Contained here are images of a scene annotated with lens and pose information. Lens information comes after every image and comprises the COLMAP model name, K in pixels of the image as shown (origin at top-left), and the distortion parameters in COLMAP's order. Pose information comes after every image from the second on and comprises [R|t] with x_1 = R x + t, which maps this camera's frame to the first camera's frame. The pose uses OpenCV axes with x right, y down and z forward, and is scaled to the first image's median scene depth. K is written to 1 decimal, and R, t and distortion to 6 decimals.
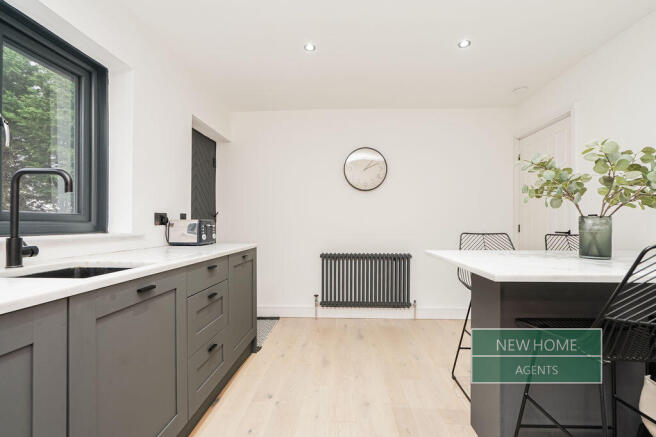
lens RADIAL K [[294.5, 0, 329.2], [0, 294.5, 235.2], [0, 0, 1]] dist [-0.000949, 0.000010]
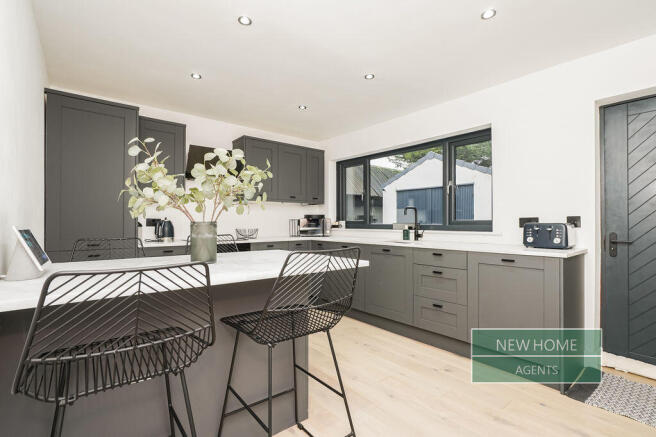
lens RADIAL K [[305.4, 0, 330.8], [0, 305.4, 220.1], [0, 0, 1]] dist [-0.012752, 0.000565]
pose [[-0.740317, 0.000801, -0.672257, 1.374633], [0.003543, 0.999990, -0.002711, -0.078269], [0.672248, -0.004389, -0.740313, 2.233313]]
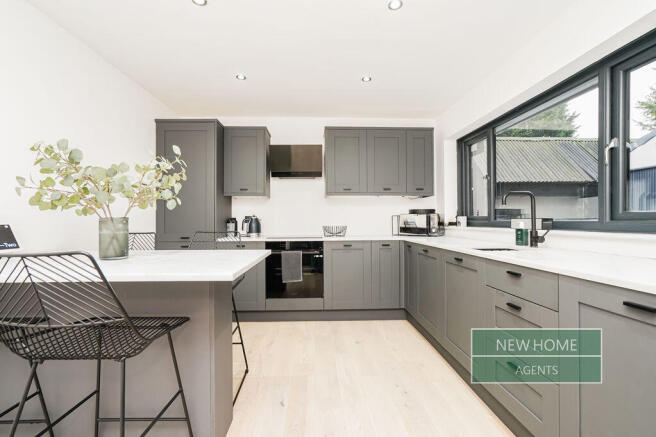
lens RADIAL K [[305.4, 0, 330.8], [0, 305.4, 220.1], [0, 0, 1]] dist [-0.012752, 0.000565]
pose [[-0.996751, 0.011139, -0.079766, 0.270750], [0.011236, 0.999937, -0.000759, -0.057386], [0.079753, -0.001652, -0.996813, 2.265859]]
